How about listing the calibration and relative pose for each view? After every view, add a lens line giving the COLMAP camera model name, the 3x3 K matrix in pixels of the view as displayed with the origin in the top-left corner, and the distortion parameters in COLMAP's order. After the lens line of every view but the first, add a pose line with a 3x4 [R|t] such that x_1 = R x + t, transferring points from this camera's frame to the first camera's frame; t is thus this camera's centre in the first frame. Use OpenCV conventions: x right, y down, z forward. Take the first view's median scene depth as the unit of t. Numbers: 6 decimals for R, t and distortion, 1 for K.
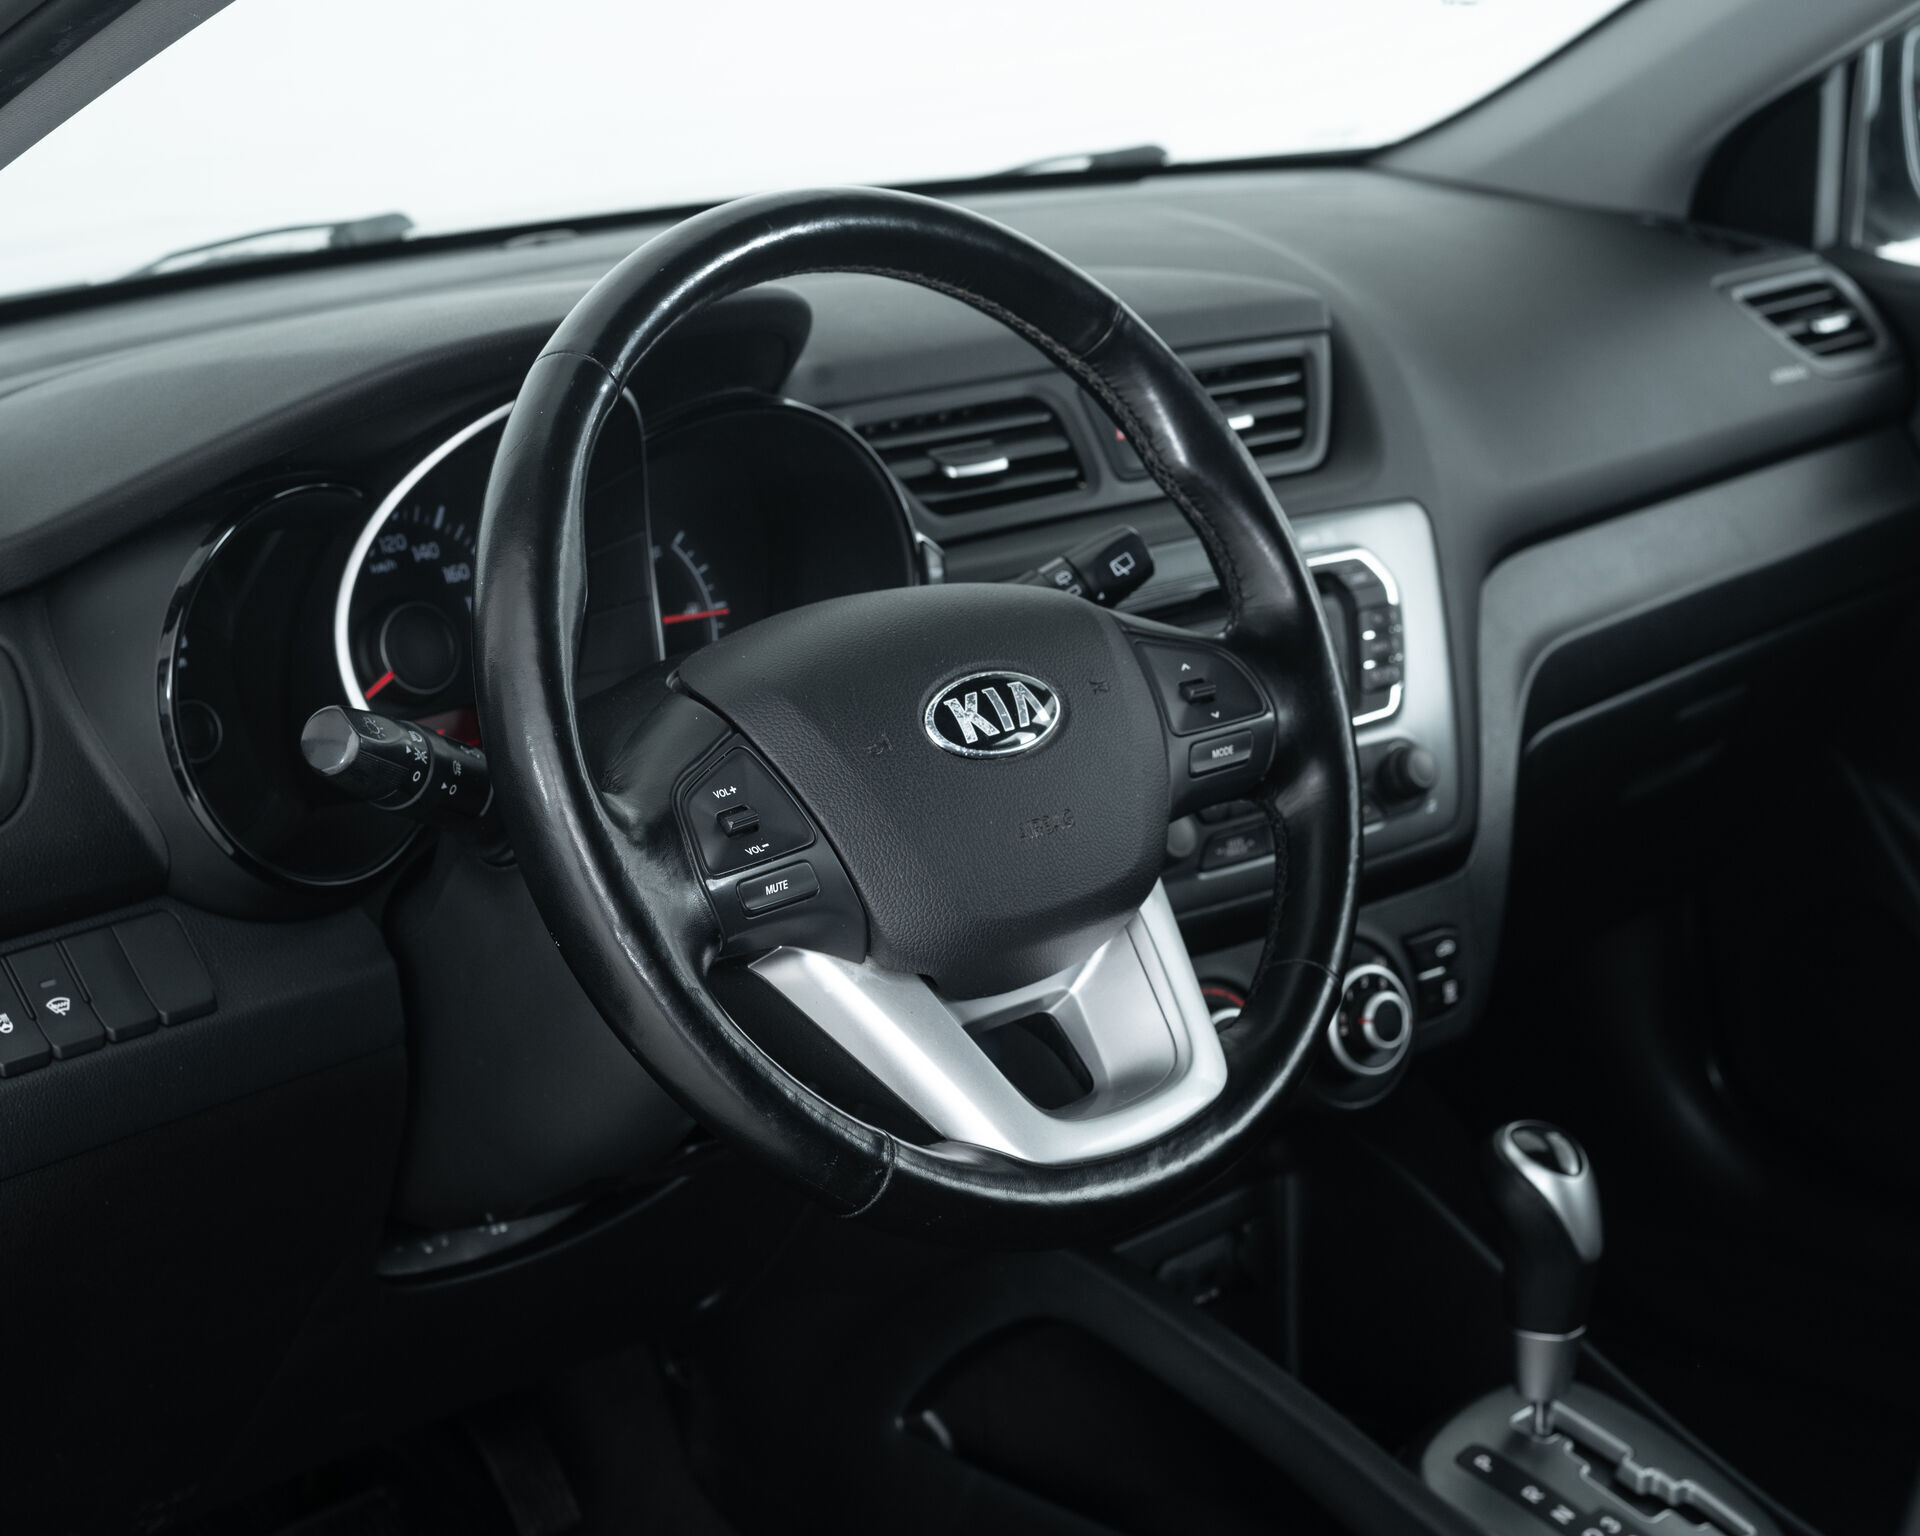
lens RADIAL K [[3494.5, 0, 969.2], [0, 3494.5, 778.3], [0, 0, 1]] dist [-0.113974, 0.000000]
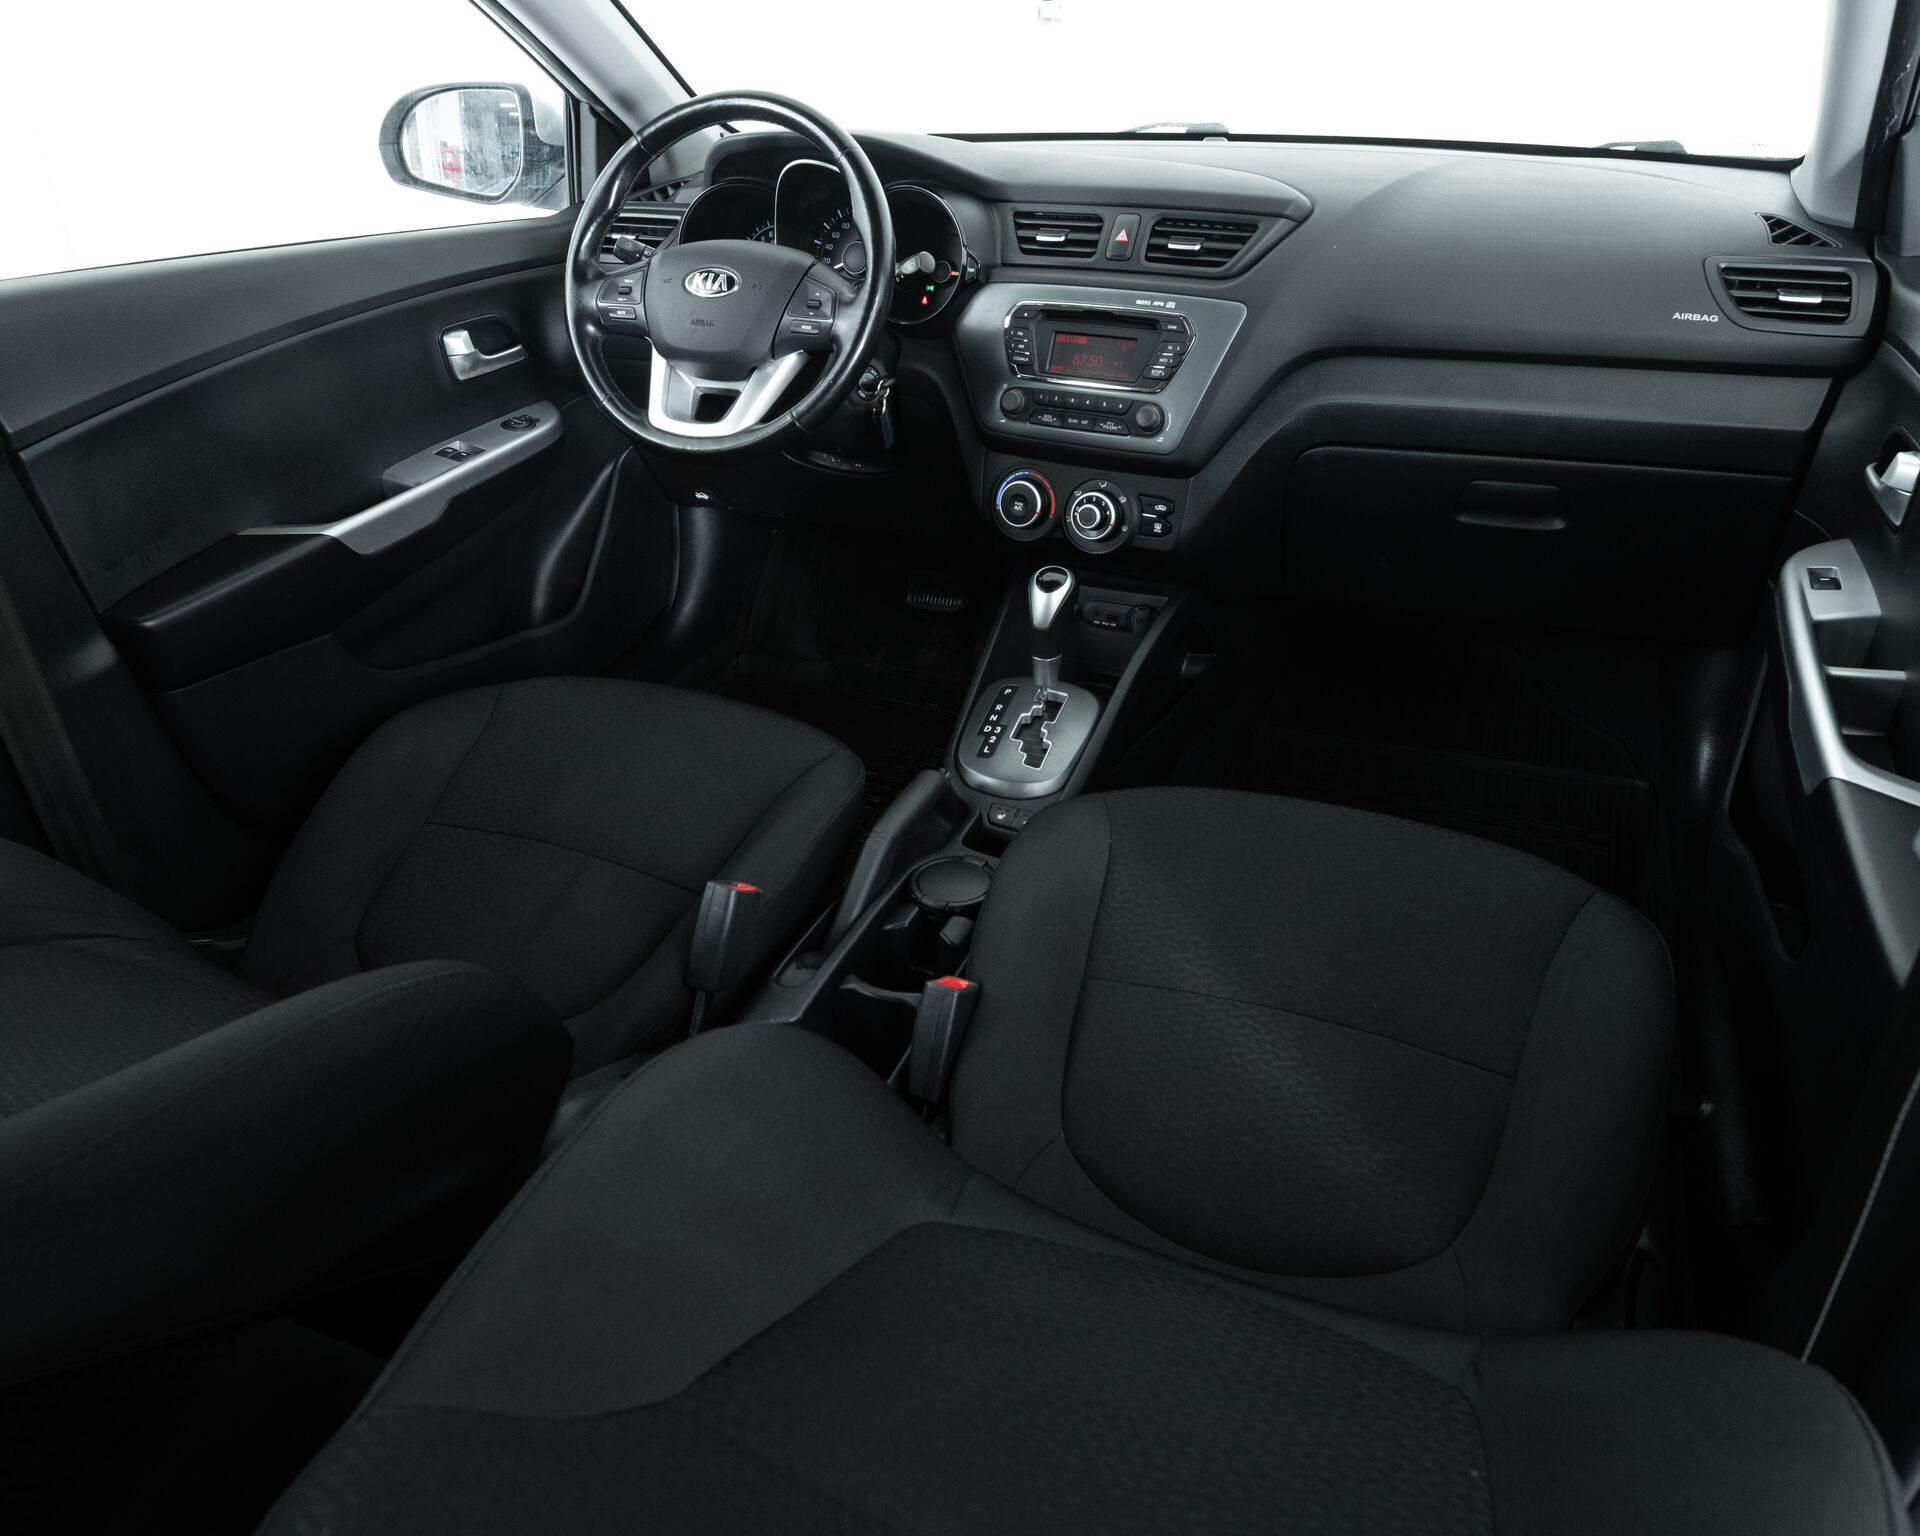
lens RADIAL K [[1345.0, 0, 915.5], [0, 1345.0, 757.3], [0, 0, 1]] dist [-0.022592, -0.002414]
pose [[0.338498, 0.474473, -0.812585, 0.898120], [-0.239319, 0.878578, 0.413314, -0.134076], [0.910025, 0.054561, 0.410947, 0.545753]]
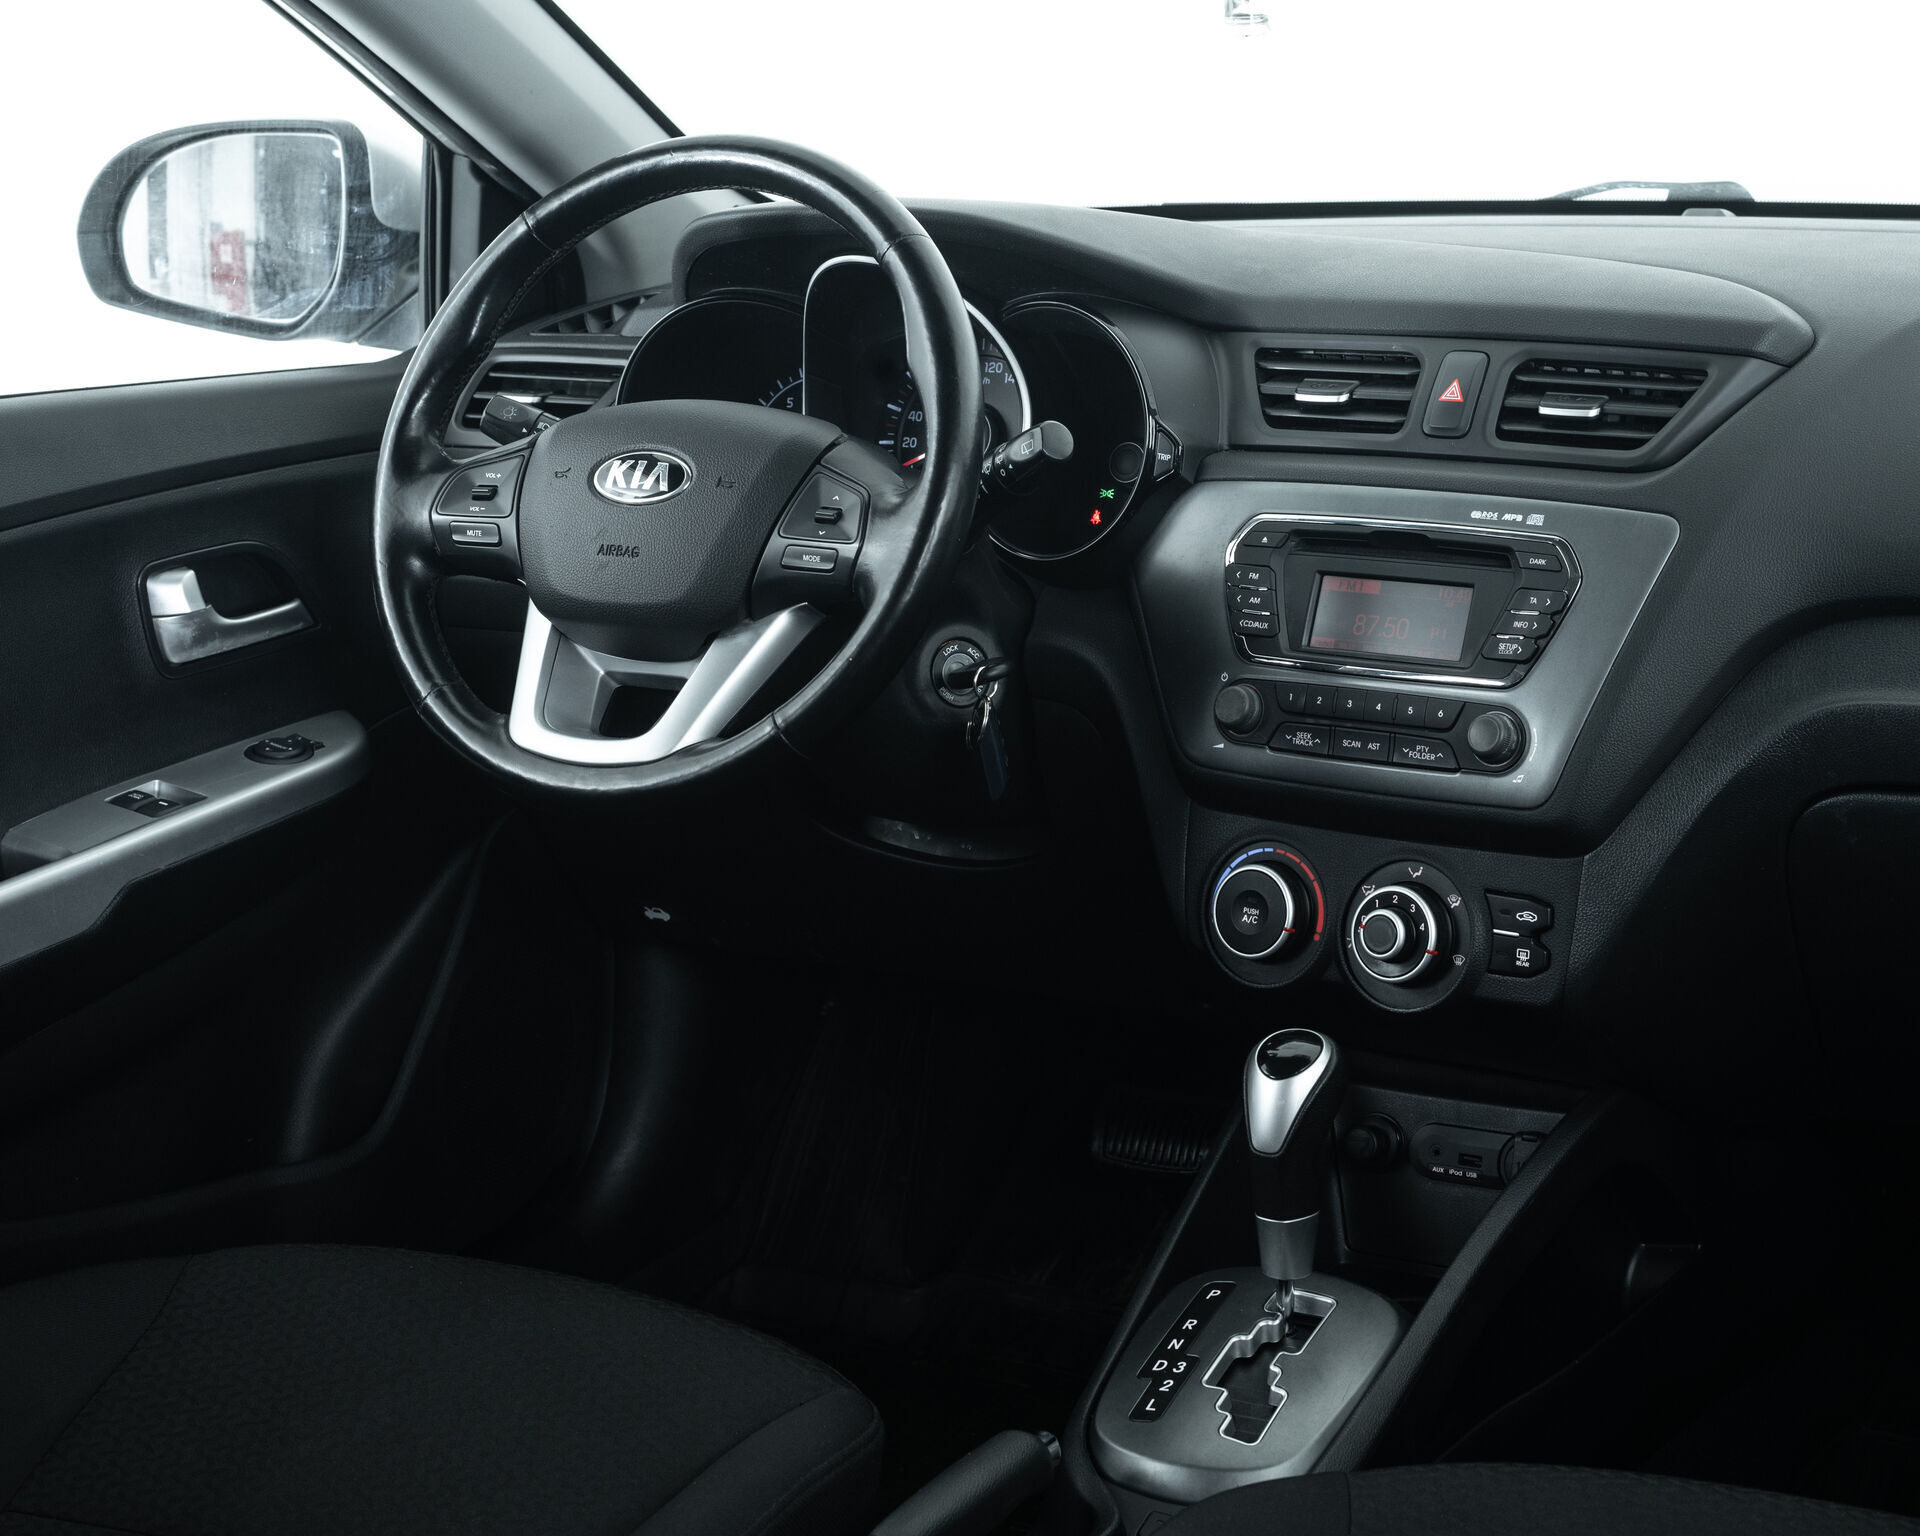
lens RADIAL K [[3494.5, 0, 1036.0], [0, 3494.5, 773.2], [0, 0, 1]] dist [-0.113974, 0.000000]
pose [[0.239345, 0.243535, -0.939896, 1.160915], [-0.229894, 0.954720, 0.188833, -0.170632], [0.943325, 0.170881, 0.284495, 0.573731]]
